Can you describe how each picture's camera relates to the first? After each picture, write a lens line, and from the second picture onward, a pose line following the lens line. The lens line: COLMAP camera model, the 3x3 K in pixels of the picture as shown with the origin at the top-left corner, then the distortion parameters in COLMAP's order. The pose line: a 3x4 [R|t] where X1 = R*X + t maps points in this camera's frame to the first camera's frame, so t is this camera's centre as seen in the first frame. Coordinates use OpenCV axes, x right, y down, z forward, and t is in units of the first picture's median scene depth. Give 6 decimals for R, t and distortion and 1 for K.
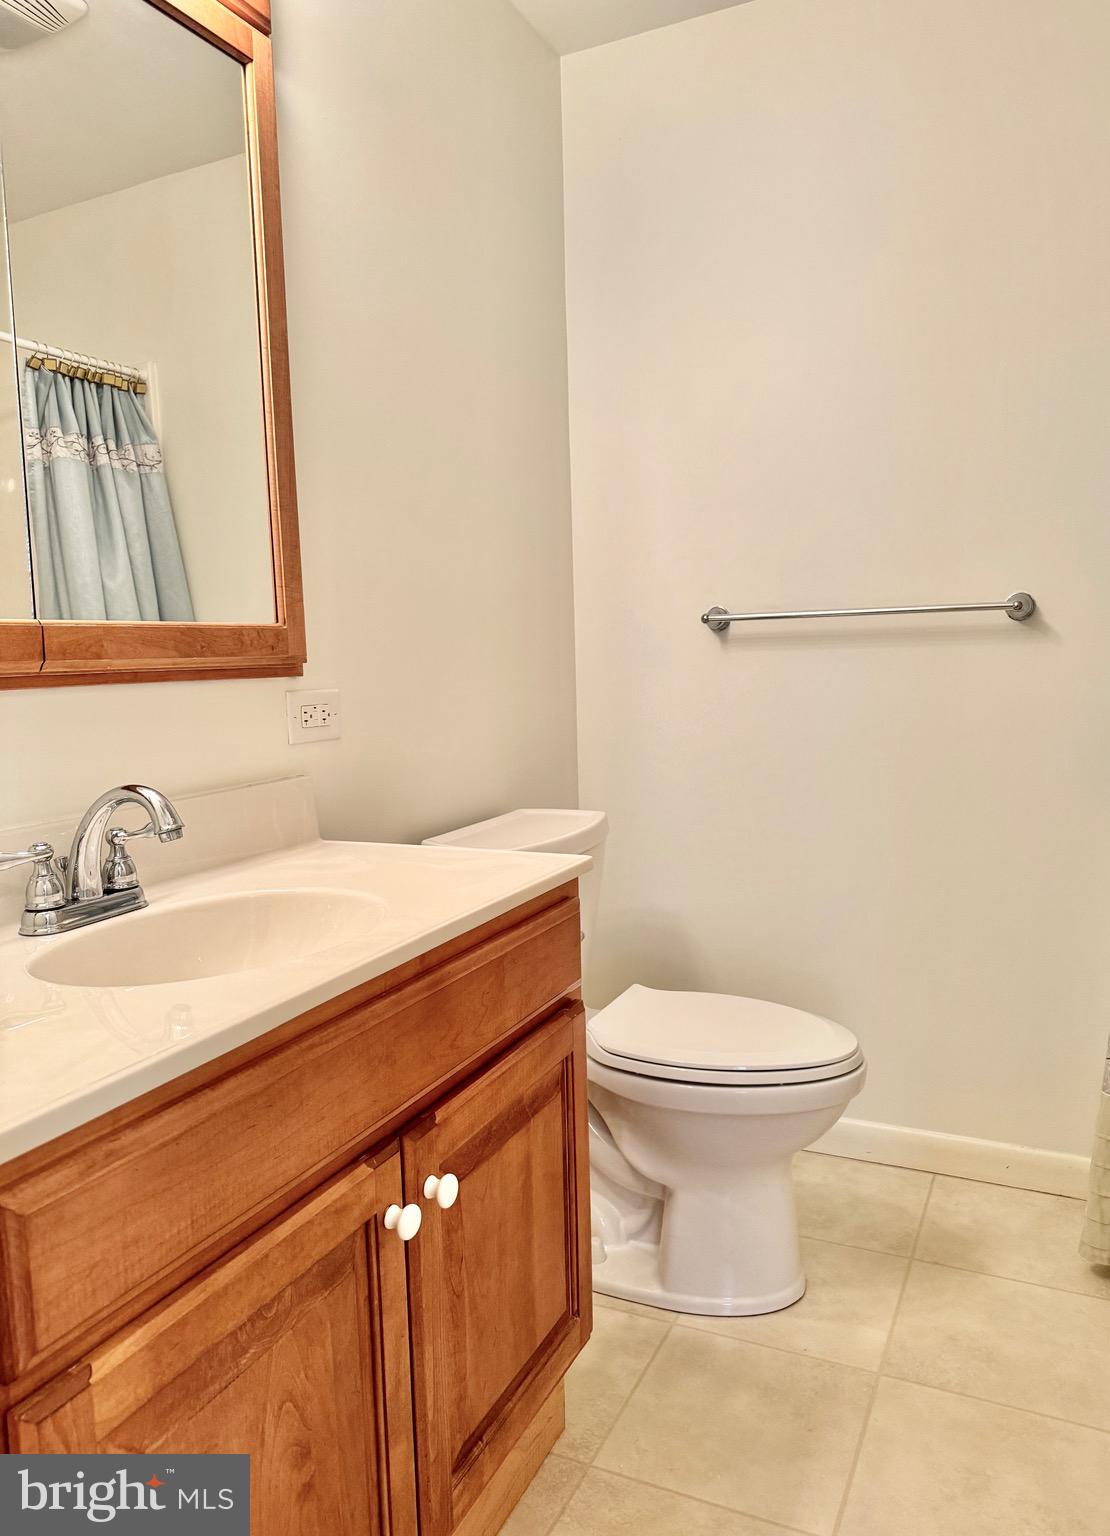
lens RADIAL K [[1082.7, 0, 555.0], [0, 1082.7, 799.3], [0, 0, 1]] dist [-0.000733, -0.001407]
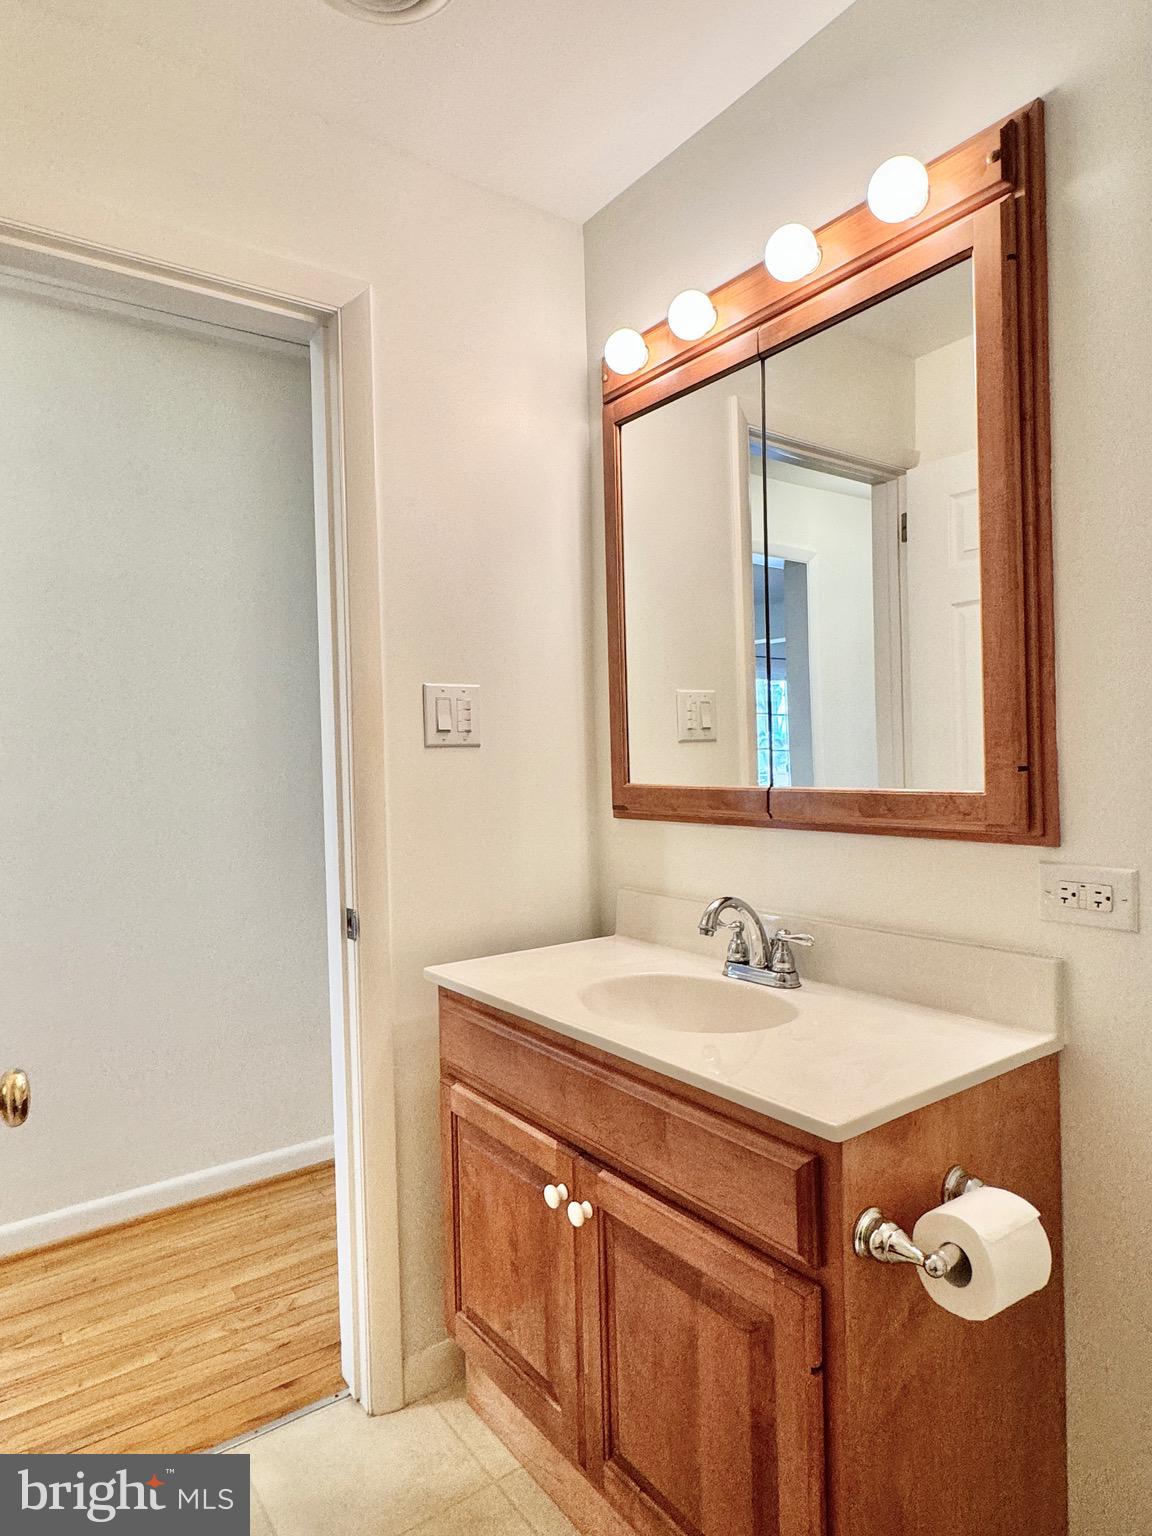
lens RADIAL K [[897.7, 0, 576.0], [0, 897.7, 768.0], [0, 0, 1]] dist [-0.001047, -0.000219]
pose [[-0.477178, 0.056712, -0.876975, 0.803385], [-0.074608, 0.991698, 0.104727, -0.304248], [0.875634, 0.115403, -0.468985, 1.333798]]
